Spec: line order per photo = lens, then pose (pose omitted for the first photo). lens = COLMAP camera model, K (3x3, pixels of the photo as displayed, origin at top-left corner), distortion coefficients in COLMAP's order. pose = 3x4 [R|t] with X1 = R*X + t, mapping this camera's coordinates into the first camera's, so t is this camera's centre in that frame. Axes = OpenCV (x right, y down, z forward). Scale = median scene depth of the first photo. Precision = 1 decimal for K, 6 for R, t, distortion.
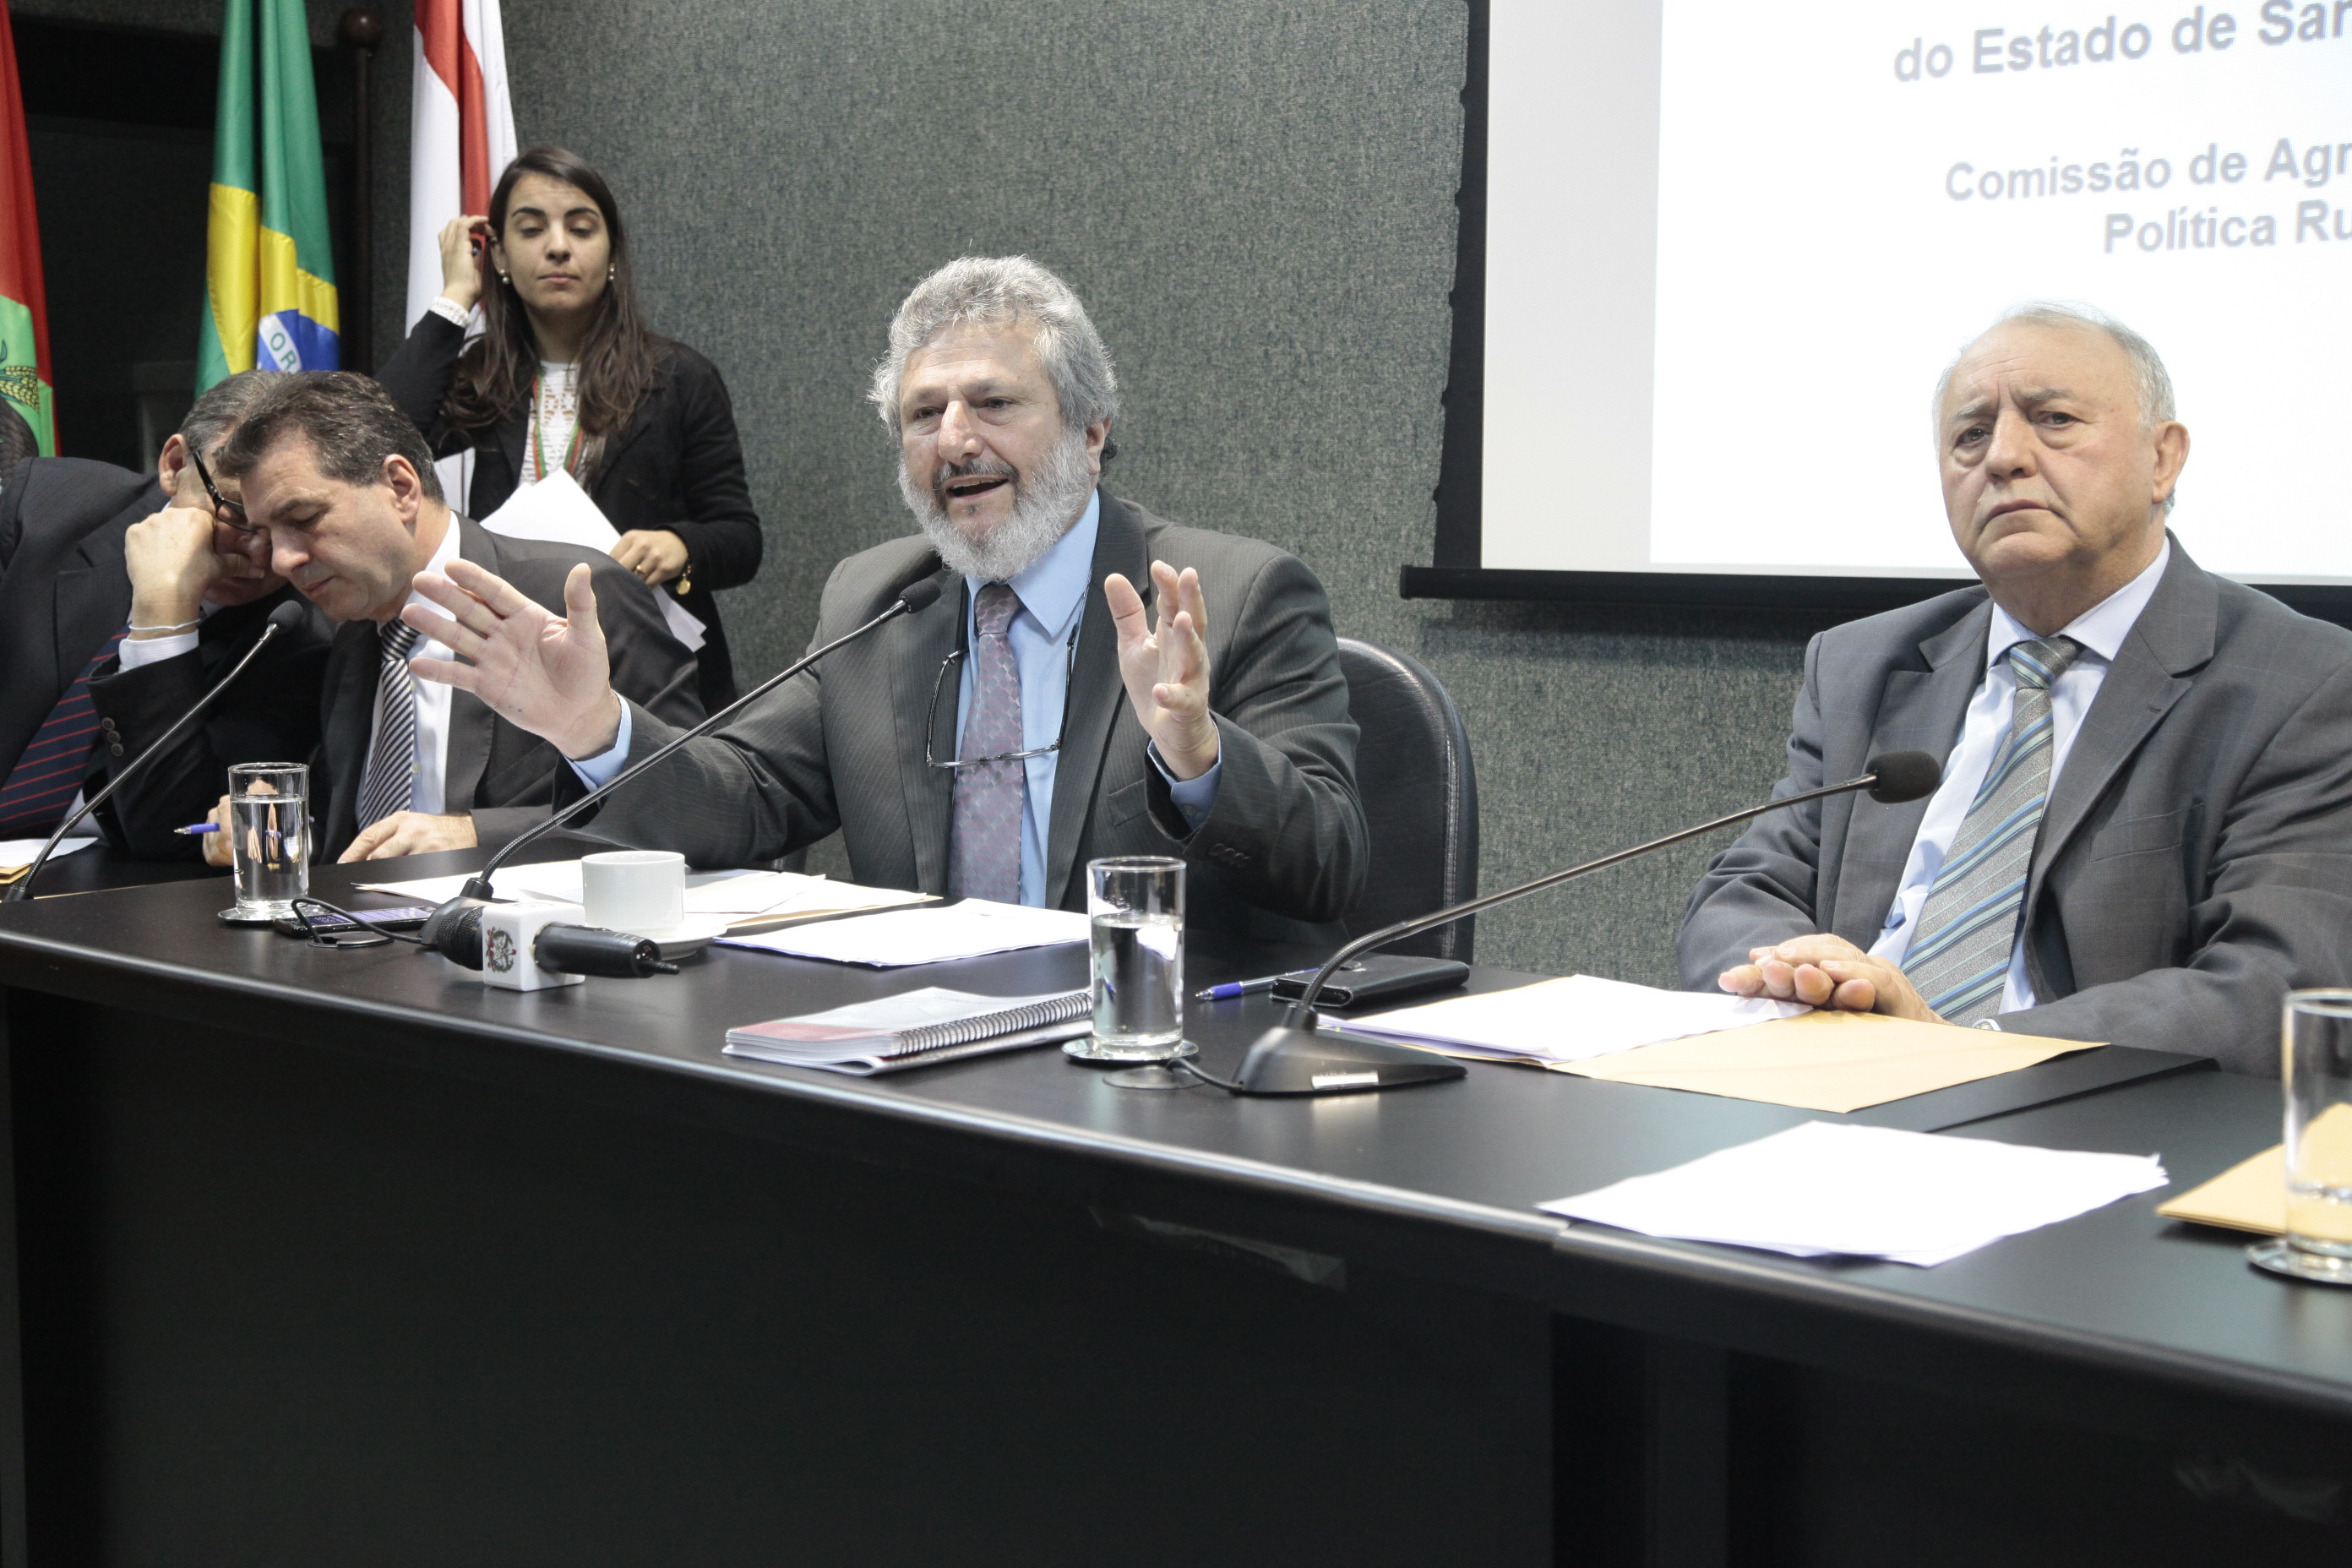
lens RADIAL K [[3464.2, 0, 1161.7], [0, 3464.2, 806.6], [0, 0, 1]] dist [0.169588, 0.000000]
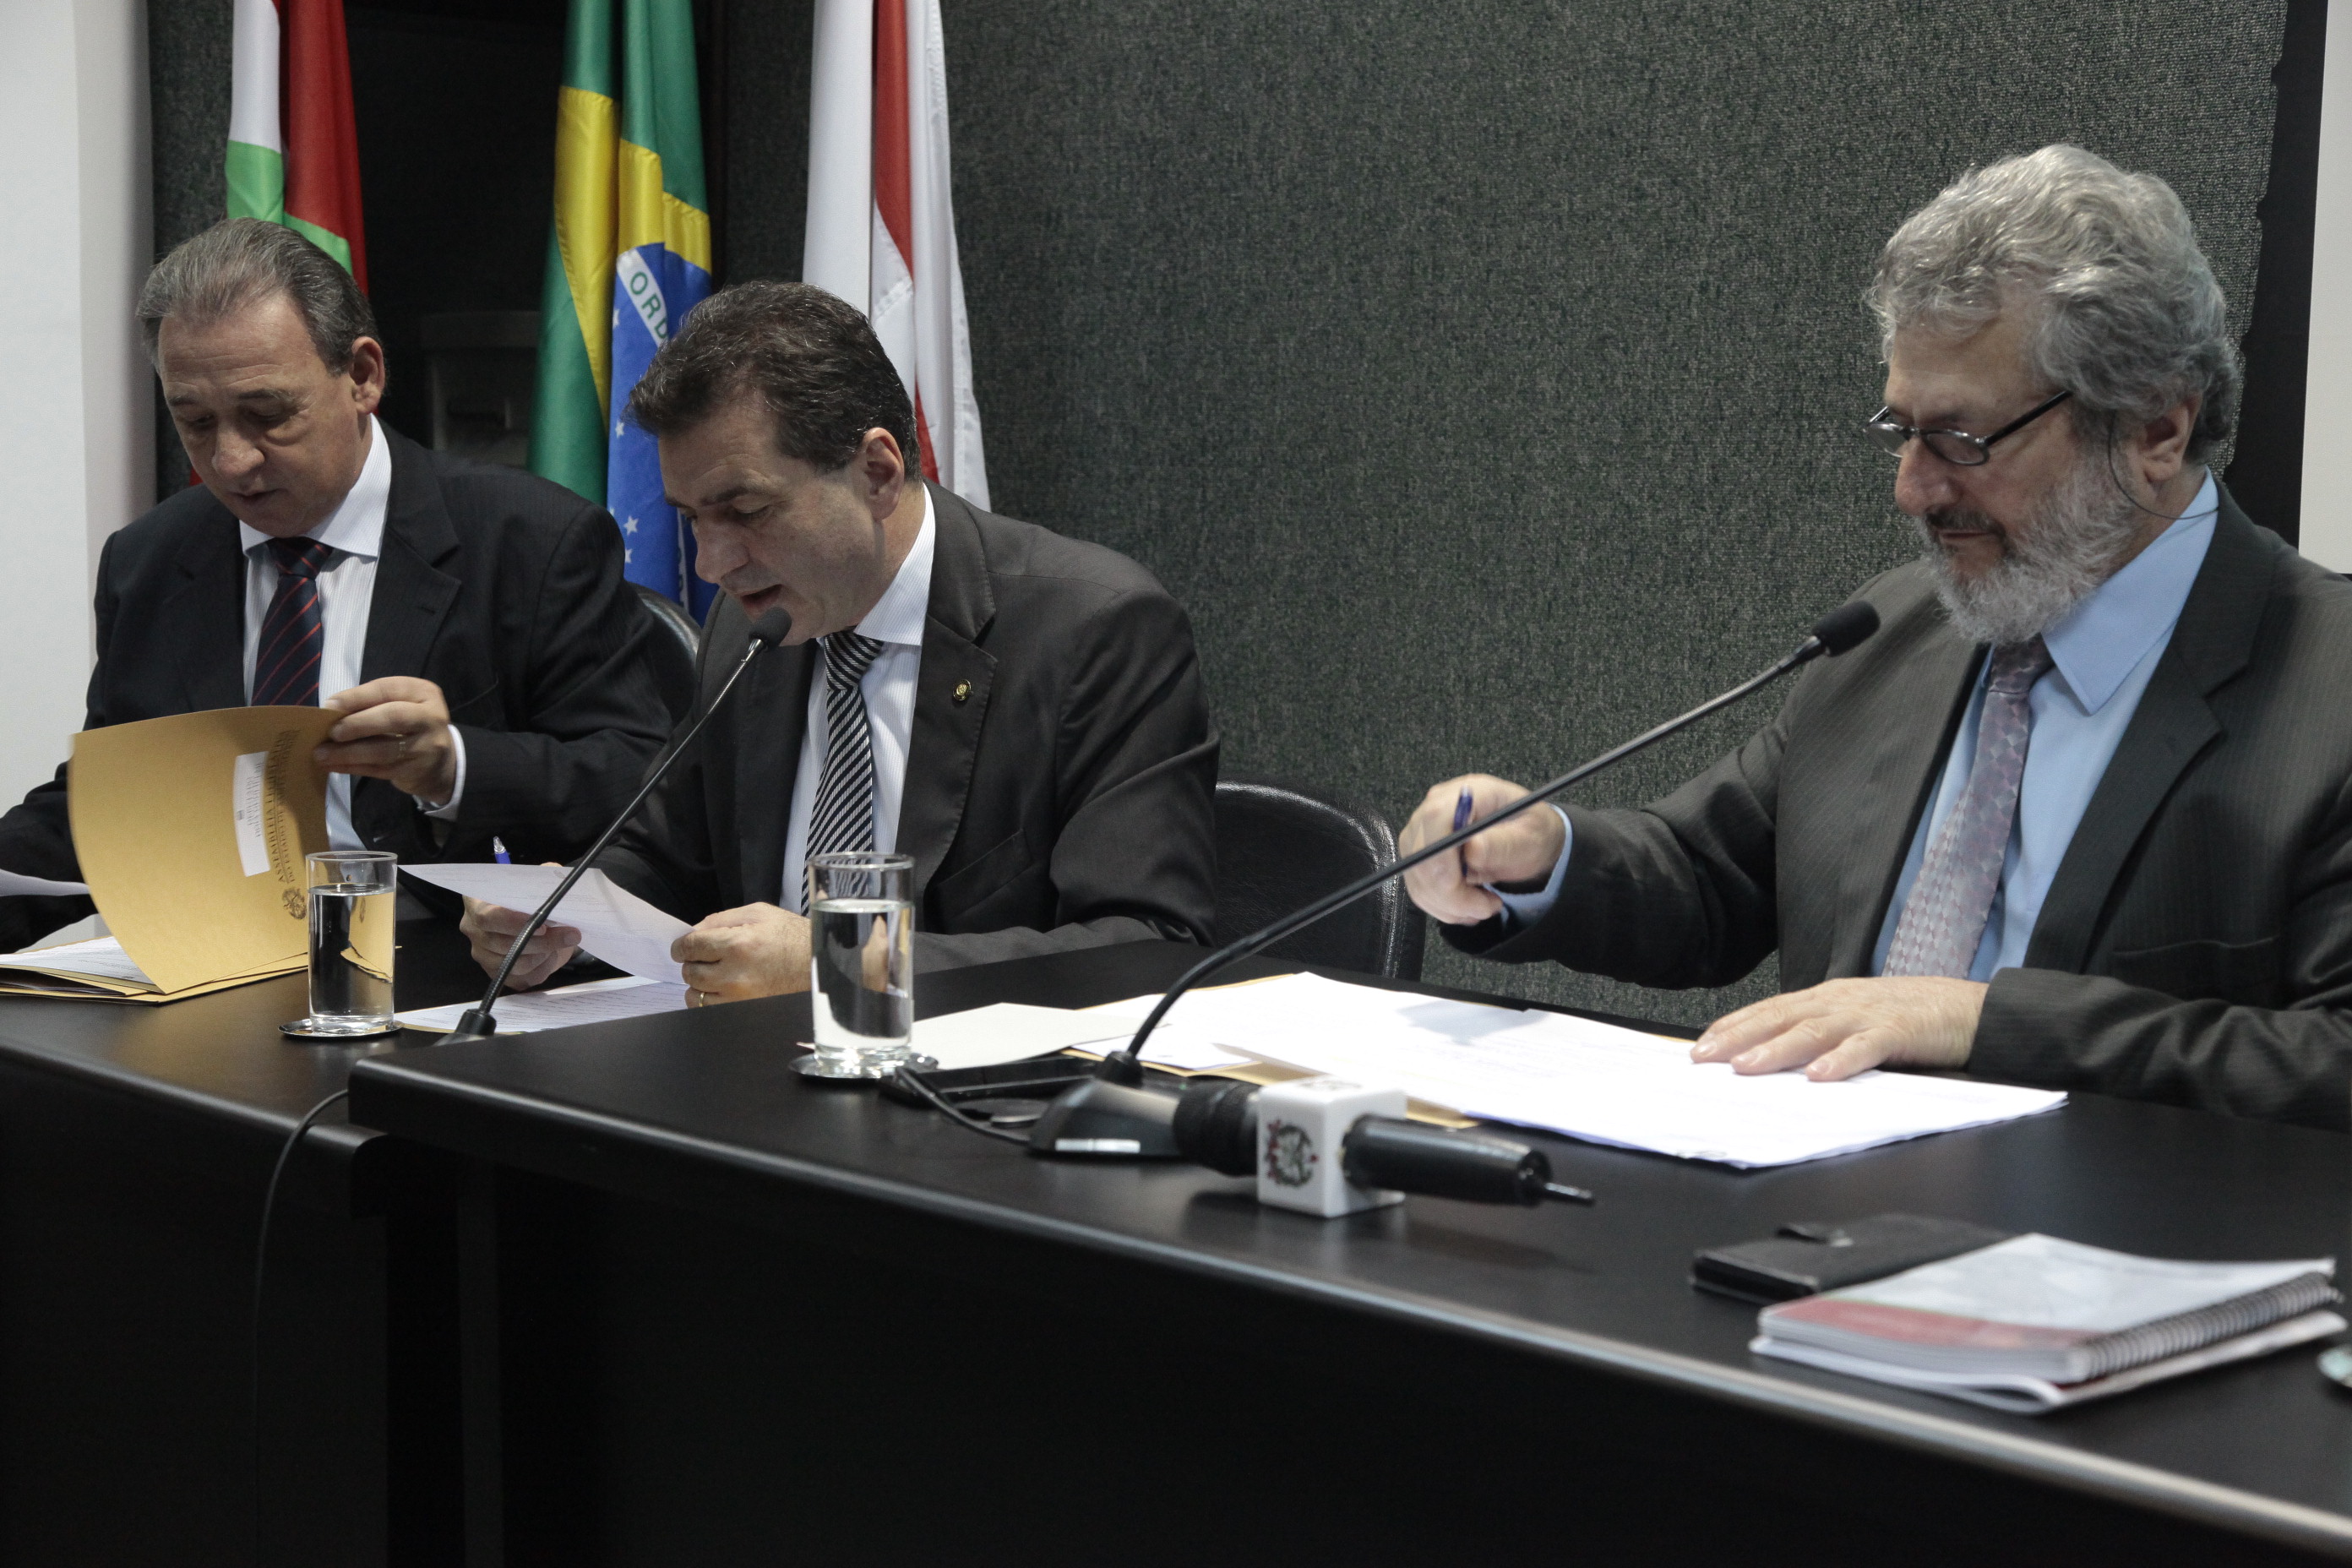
lens RADIAL K [[3804.1, 0, 1165.2], [0, 3804.1, 793.6], [0, 0, 1]] dist [0.231230, 0.000000]
pose [[0.998819, 0.008359, -0.047854, -0.109511], [-0.008586, 0.999953, -0.004542, -0.015415], [0.047813, 0.004948, 0.998844, 0.158627]]
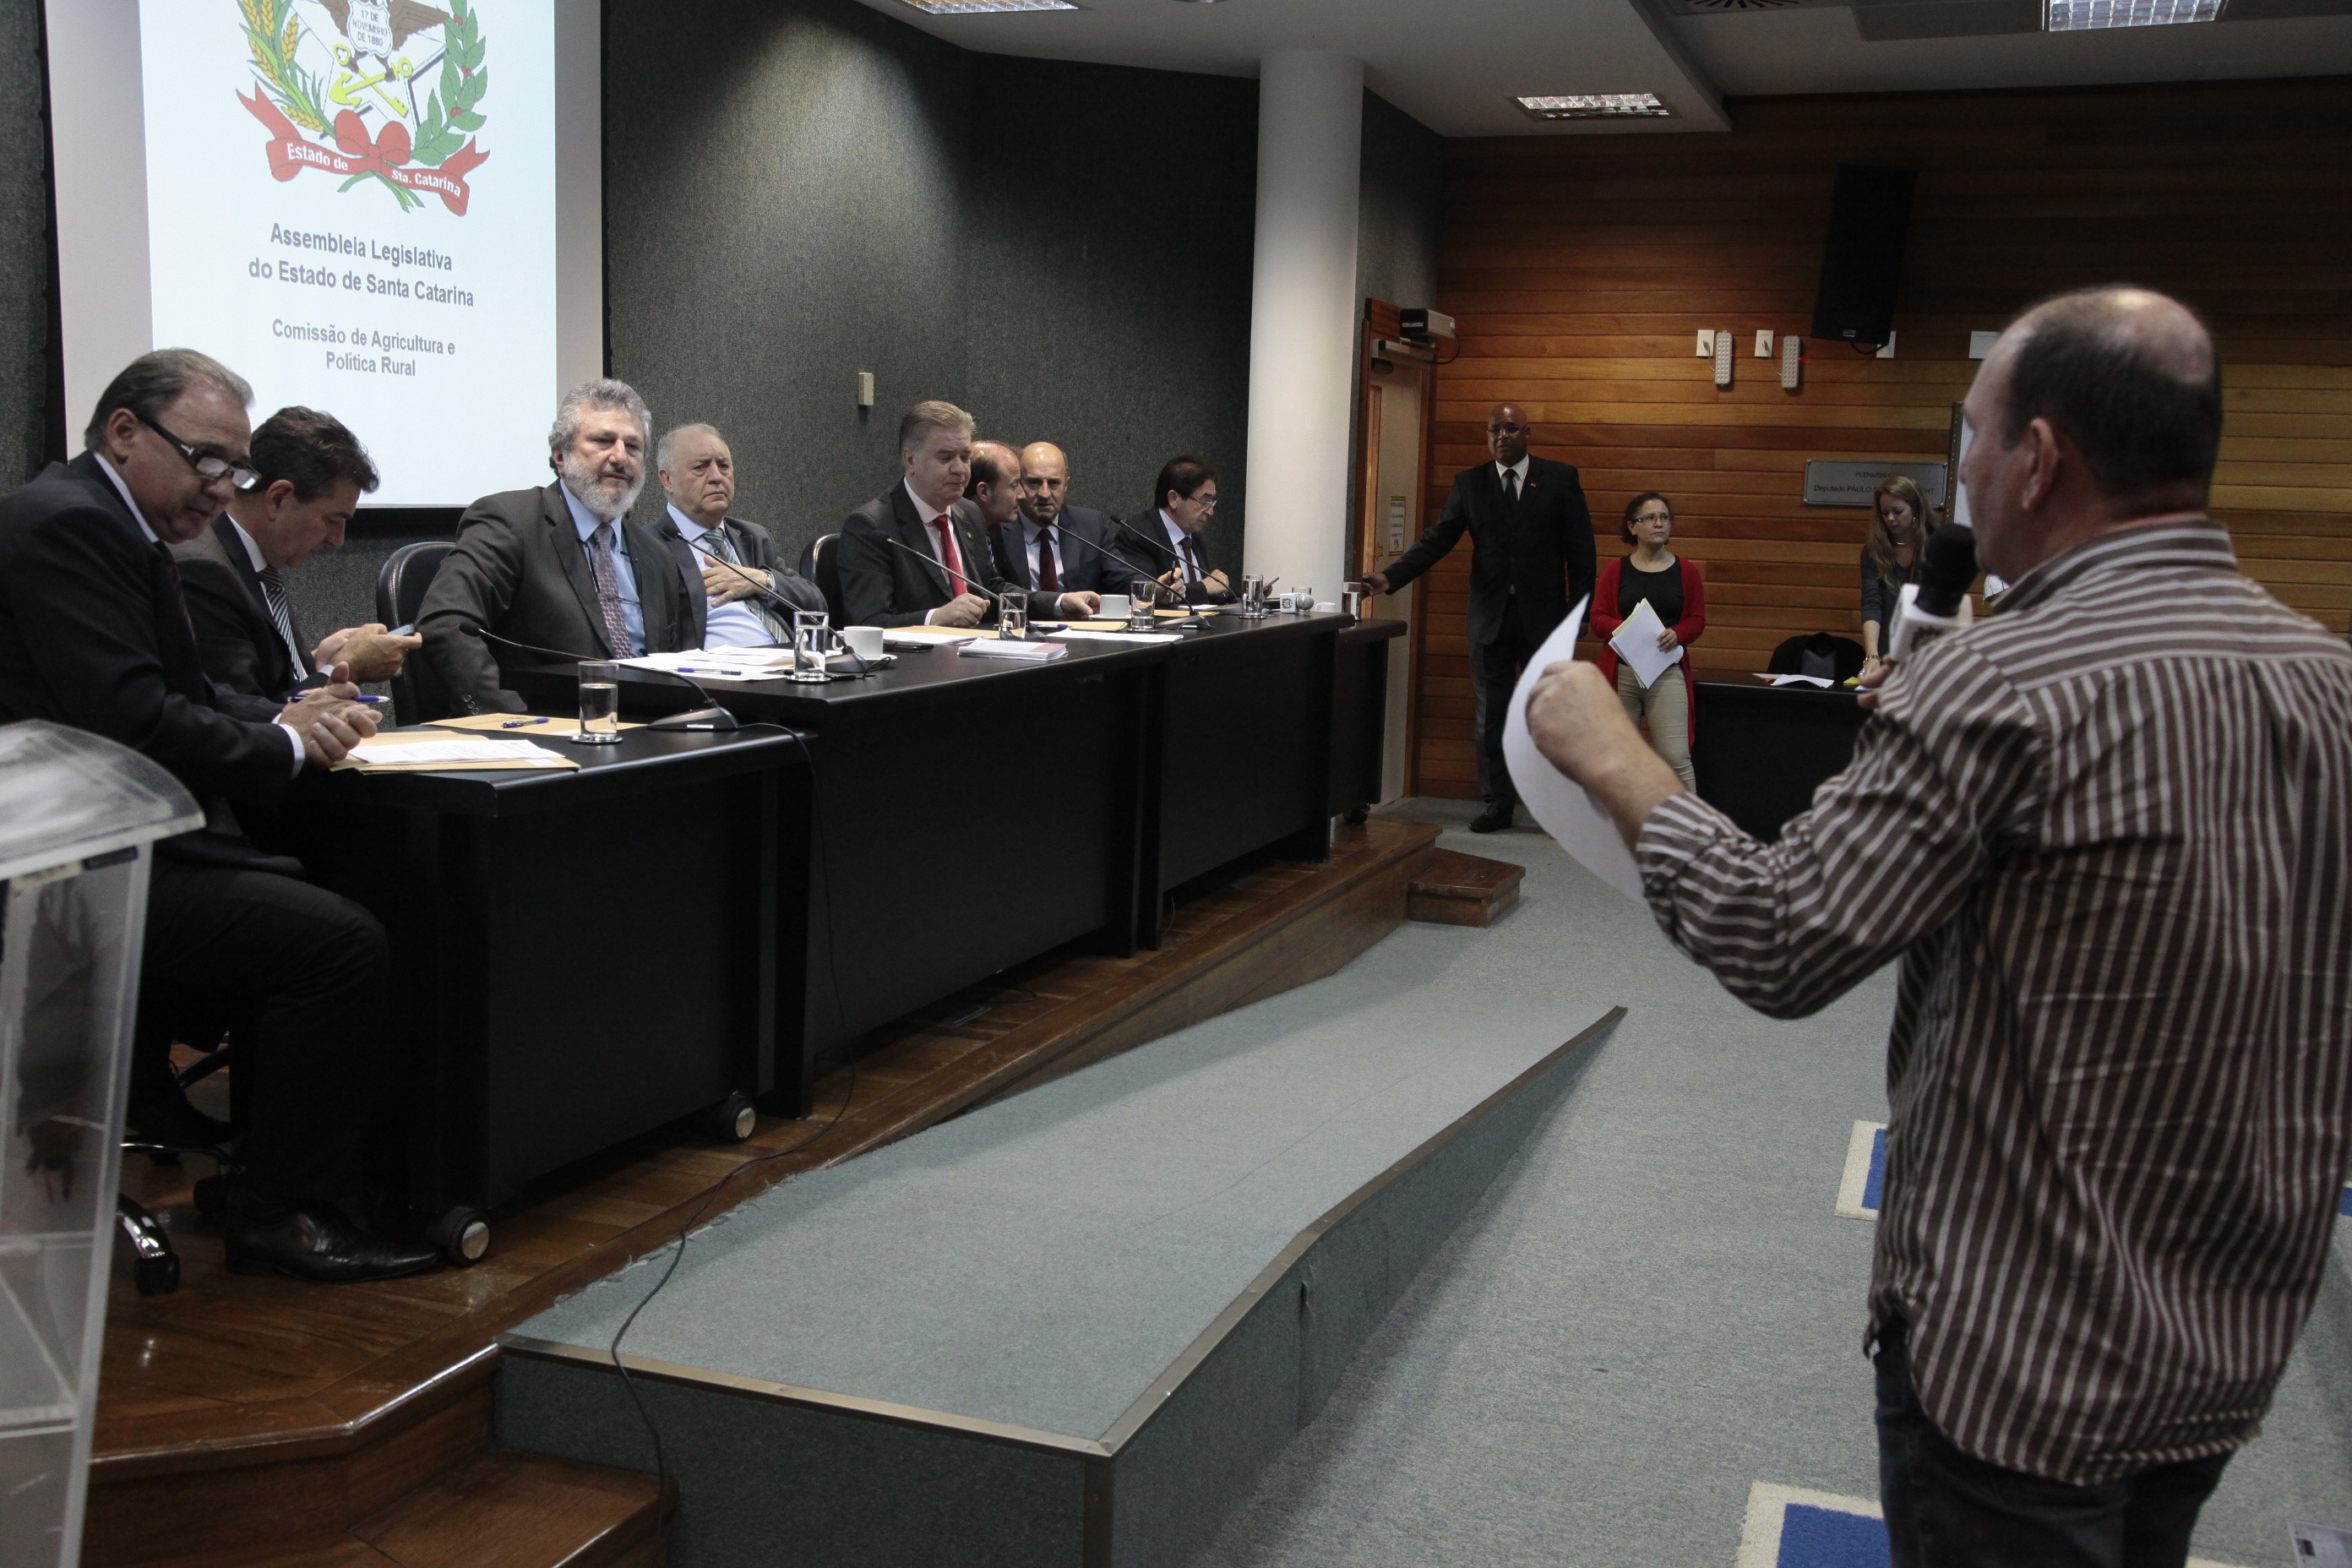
lens RADIAL K [[2381.7, 0, 1143.6], [0, 2381.7, 744.9], [0, 0, 1]] dist [0.072658, 0.000000]
pose [[-0.403934, -0.117534, 0.907206, -1.226172], [0.060708, 0.986081, 0.154783, -0.106718], [-0.912771, 0.117597, -0.391177, 0.993106]]
